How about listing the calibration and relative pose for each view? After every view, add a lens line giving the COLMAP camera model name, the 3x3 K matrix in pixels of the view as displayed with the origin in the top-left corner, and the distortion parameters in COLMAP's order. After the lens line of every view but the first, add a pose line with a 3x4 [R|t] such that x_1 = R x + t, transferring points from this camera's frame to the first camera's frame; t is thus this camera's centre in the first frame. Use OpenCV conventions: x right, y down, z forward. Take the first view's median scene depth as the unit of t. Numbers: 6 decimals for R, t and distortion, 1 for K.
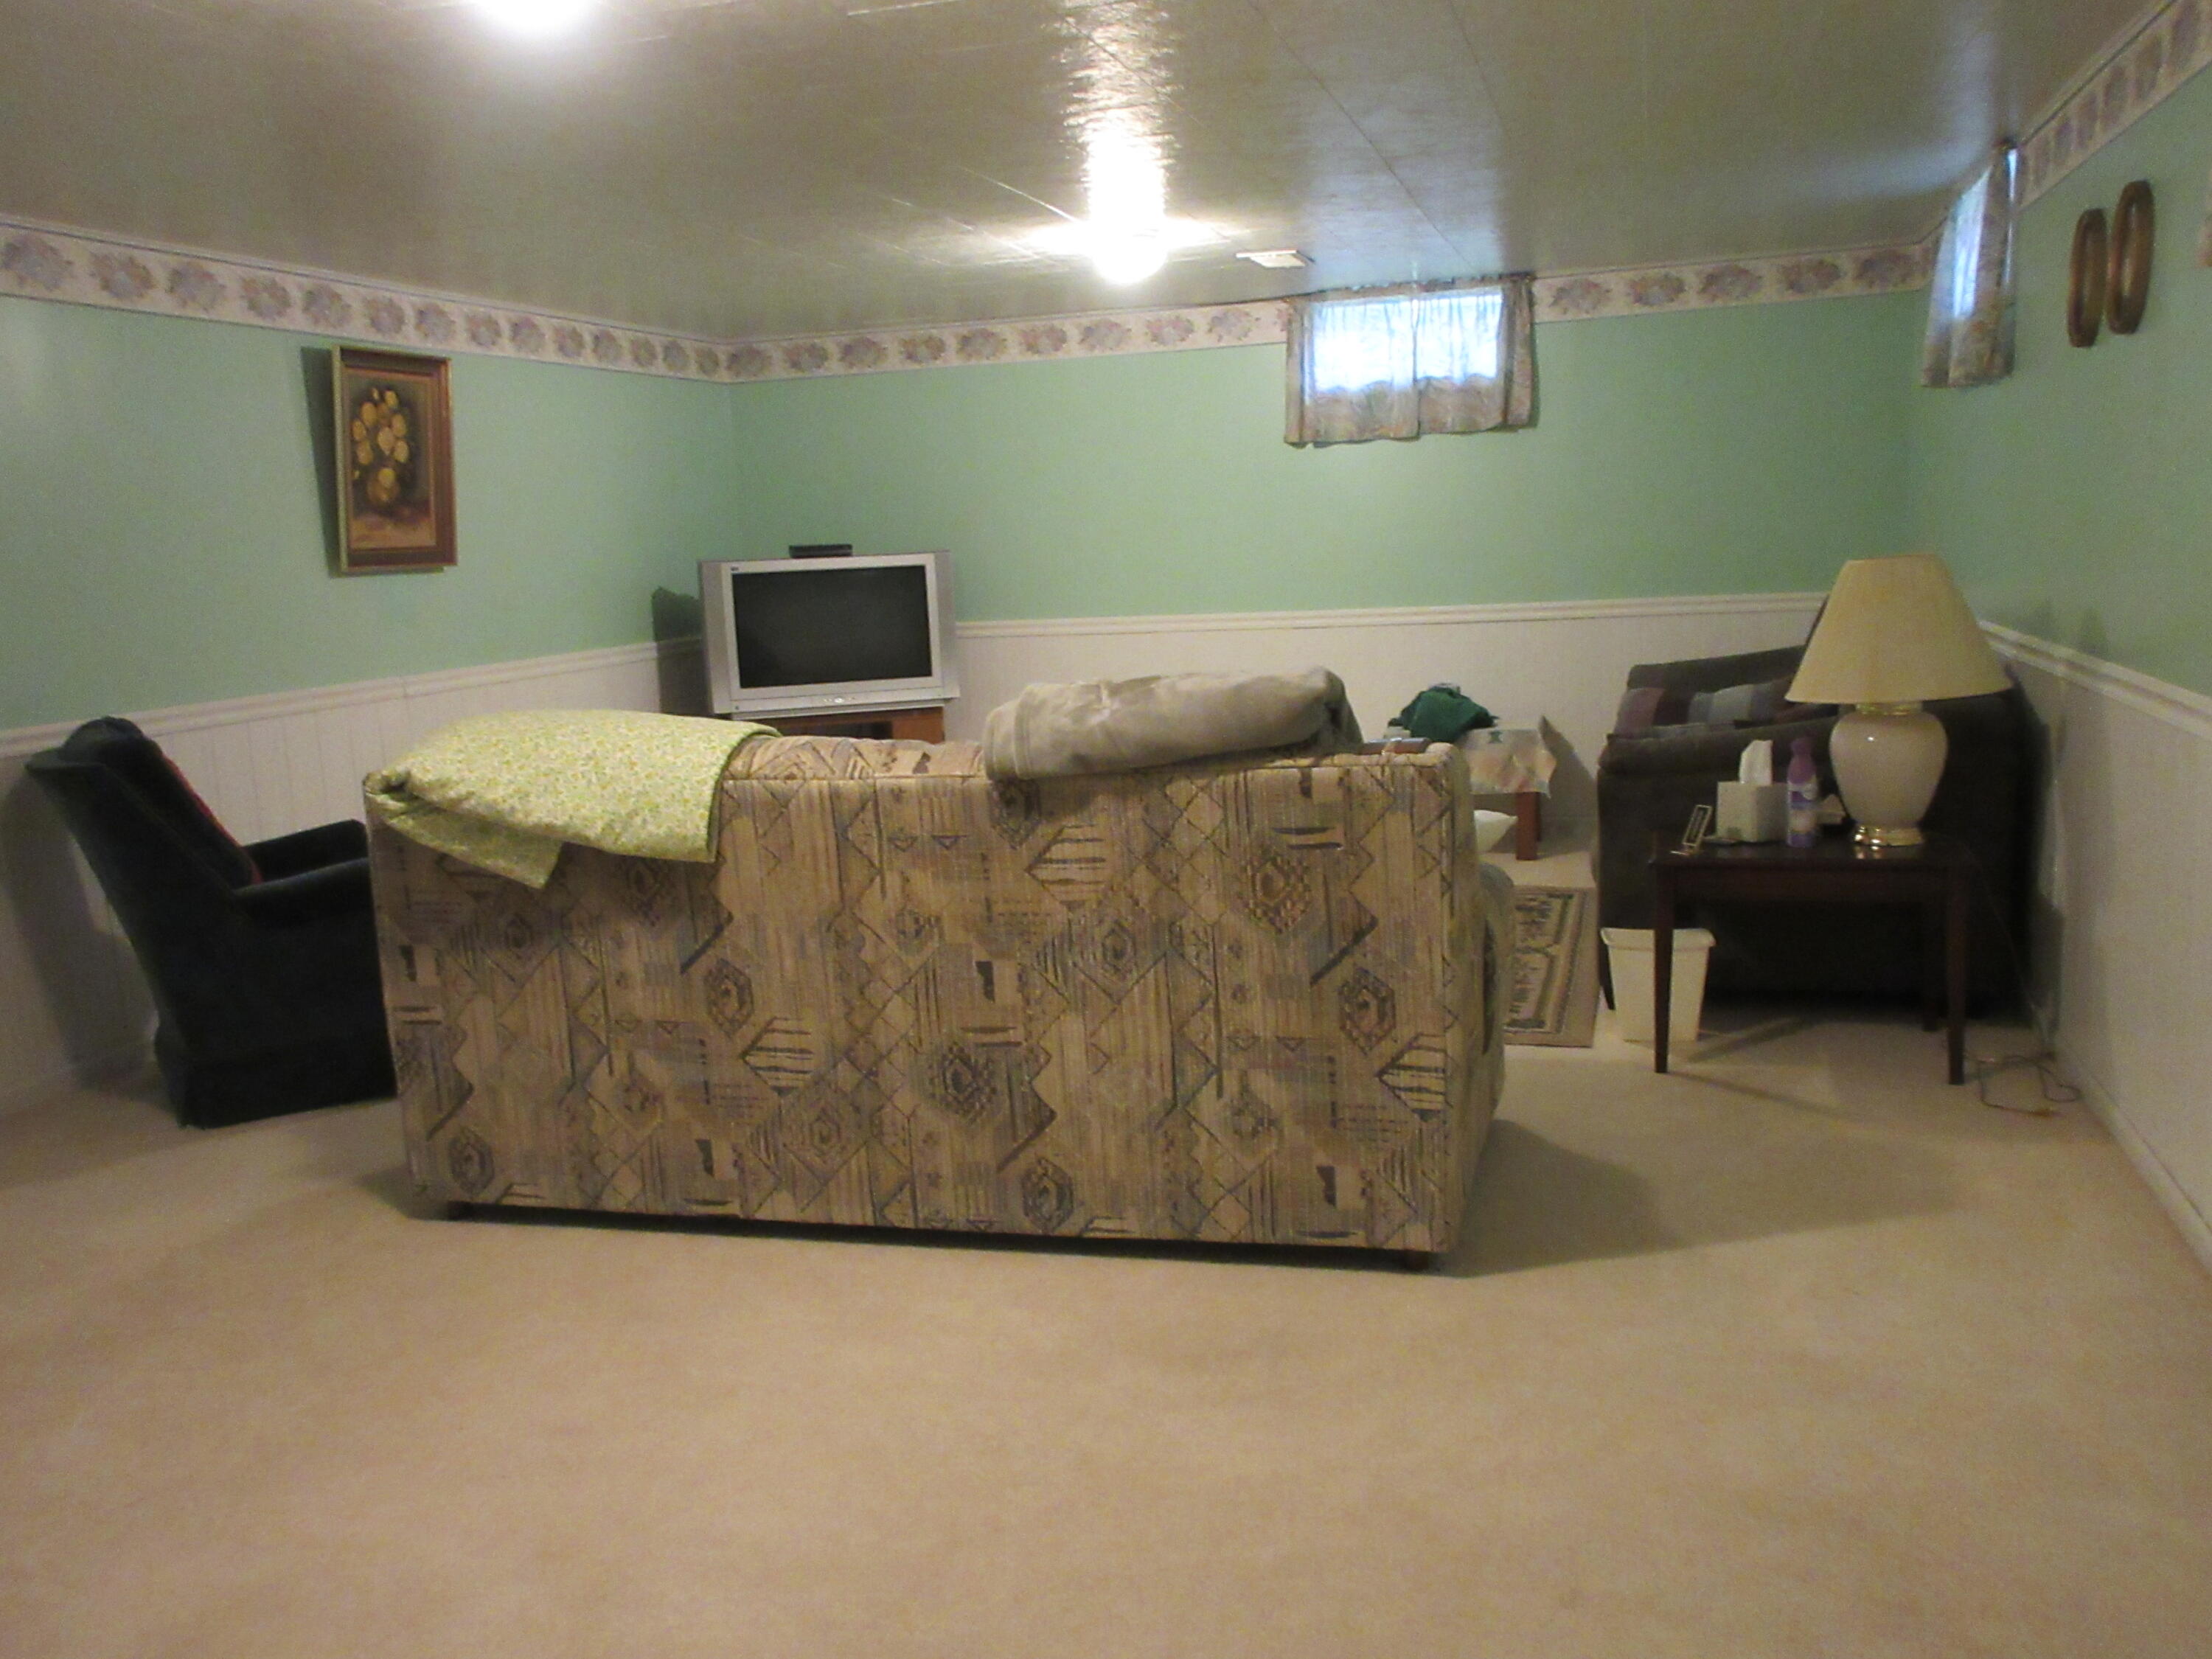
lens RADIAL K [[1895.8, 0, 1119.9], [0, 1895.8, 834.2], [0, 0, 1]] dist [0.030049, 0.010134]
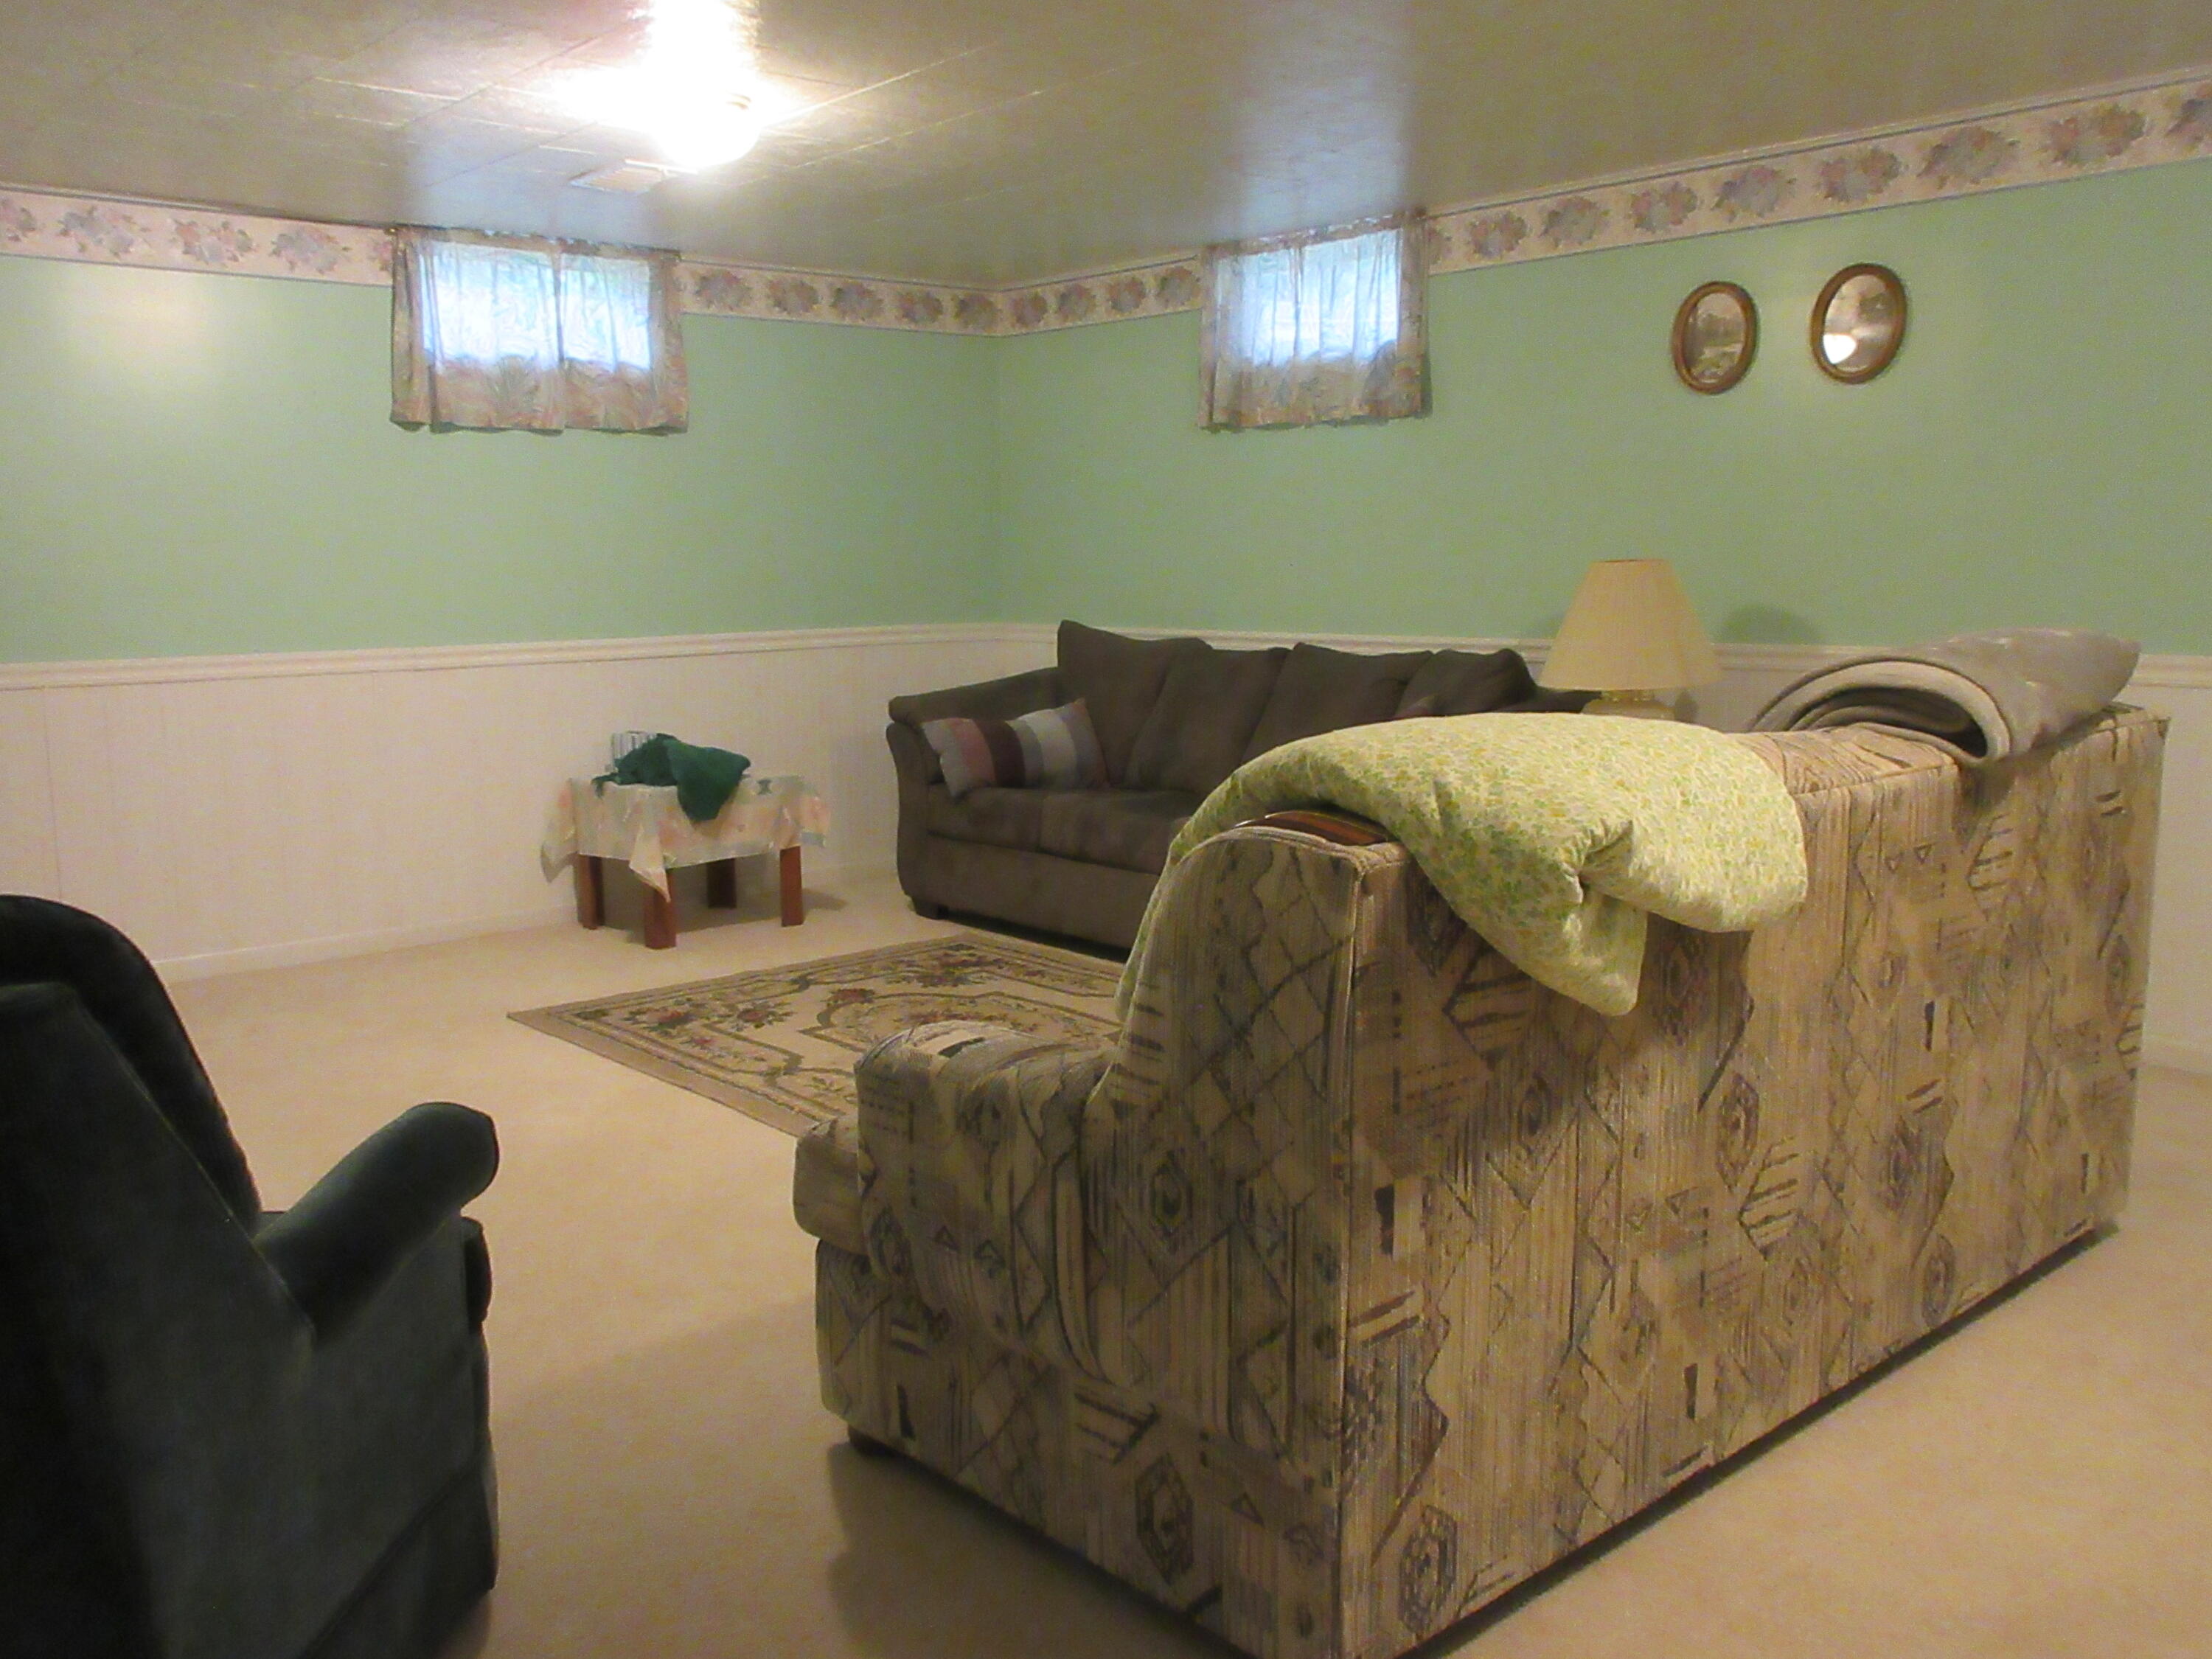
lens RADIAL K [[1895.8, 0, 1111.3], [0, 1895.8, 820.0], [0, 0, 1]] dist [0.030049, 0.010134]
pose [[0.536349, -0.078291, 0.840357, -0.852206], [0.123205, 0.992285, 0.013811, -0.056432], [-0.834955, 0.096129, 0.541857, 0.792919]]
